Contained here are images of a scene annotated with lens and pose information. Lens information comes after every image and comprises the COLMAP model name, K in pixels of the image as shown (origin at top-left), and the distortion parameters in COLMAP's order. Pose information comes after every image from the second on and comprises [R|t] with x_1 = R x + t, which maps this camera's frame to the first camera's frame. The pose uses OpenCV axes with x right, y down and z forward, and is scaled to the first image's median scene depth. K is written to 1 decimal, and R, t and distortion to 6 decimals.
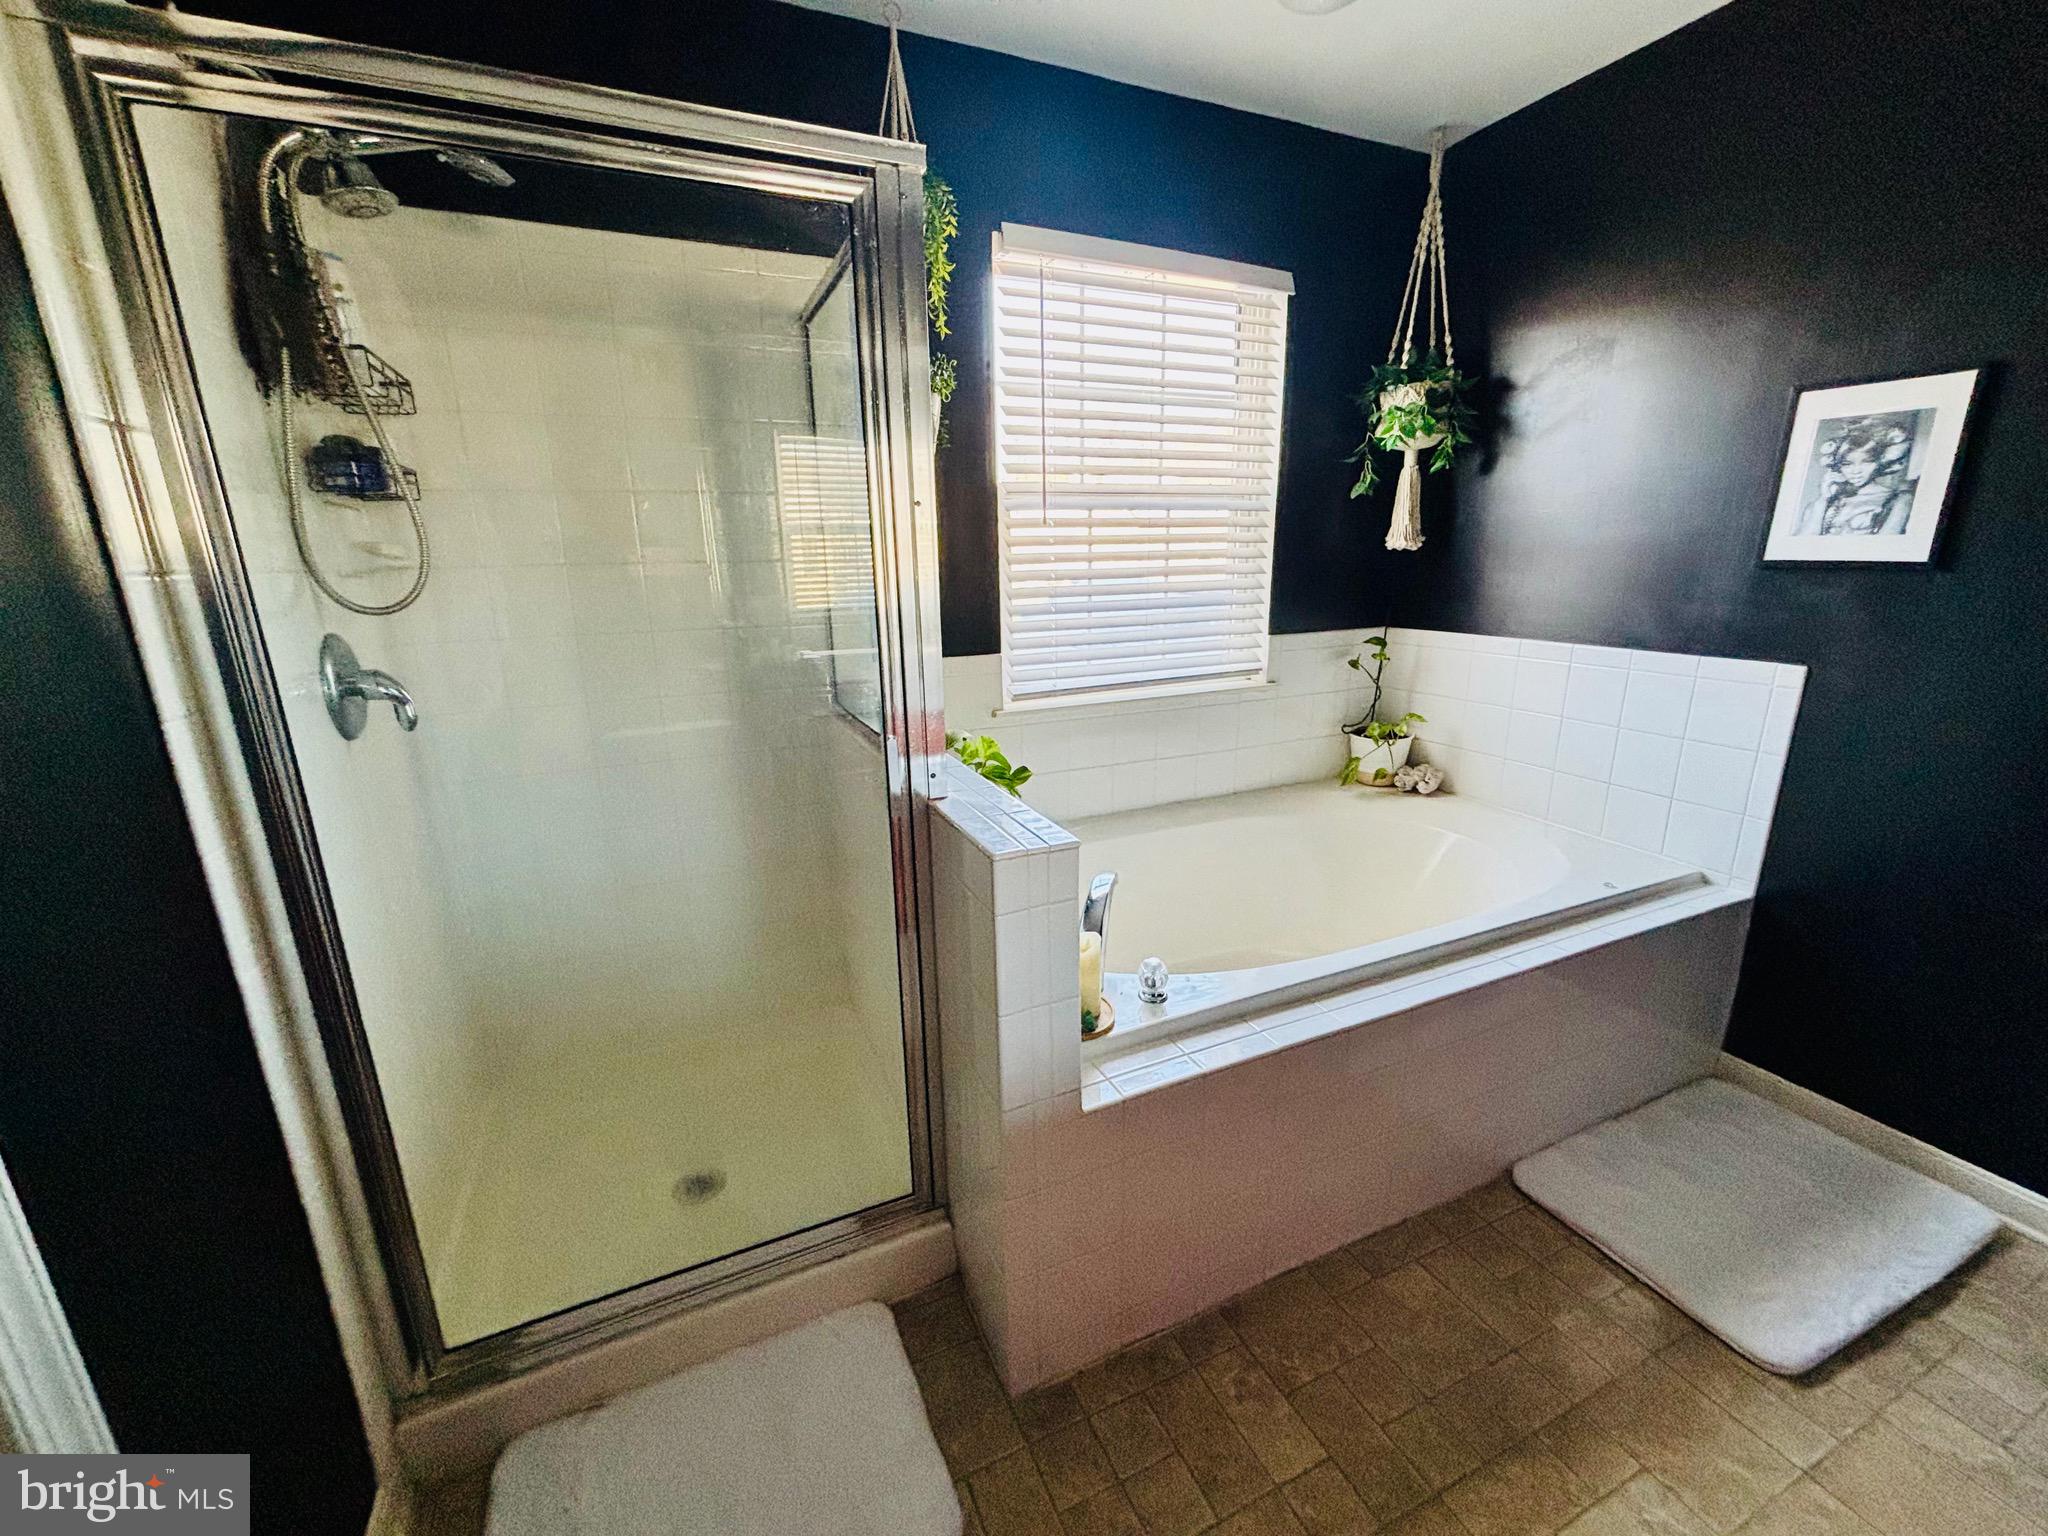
lens RADIAL K [[831.7, 0, 1015.3], [0, 831.7, 763.9], [0, 0, 1]] dist [-0.001739, 0.001307]
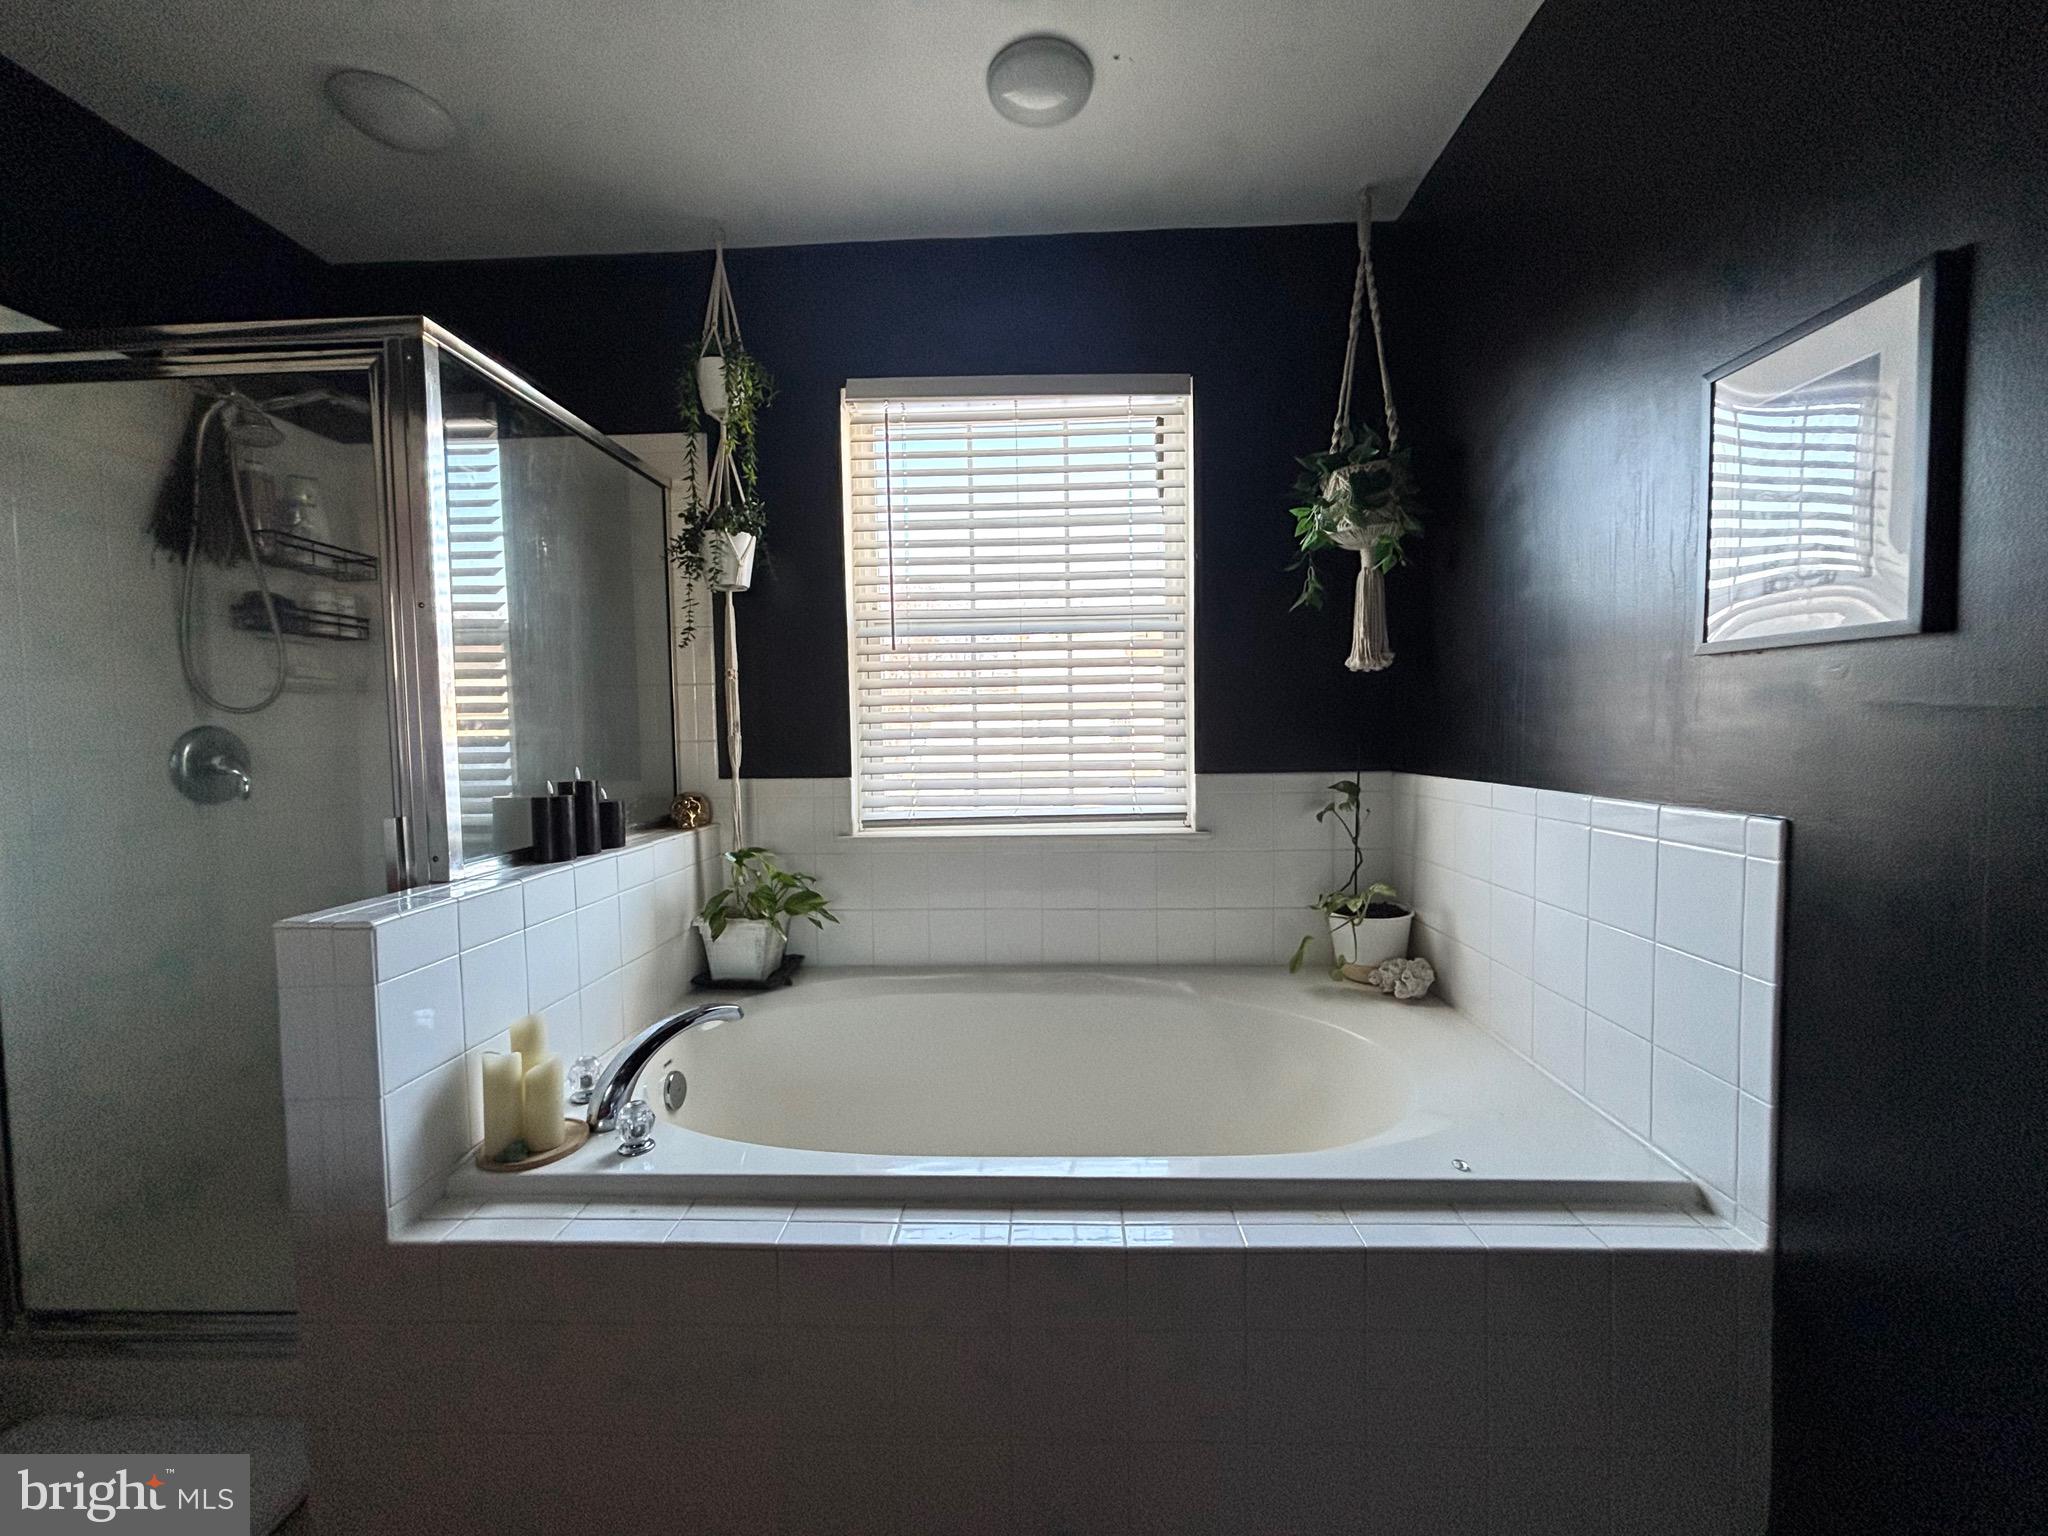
lens RADIAL K [[831.7, 0, 1014.8], [0, 831.7, 767.7], [0, 0, 1]] dist [-0.001739, 0.001307]
pose [[0.889197, 0.026300, -0.456768, 0.544098], [-0.115282, 0.979014, -0.168051, -0.000584], [0.442763, 0.202087, 0.873569, 0.200952]]
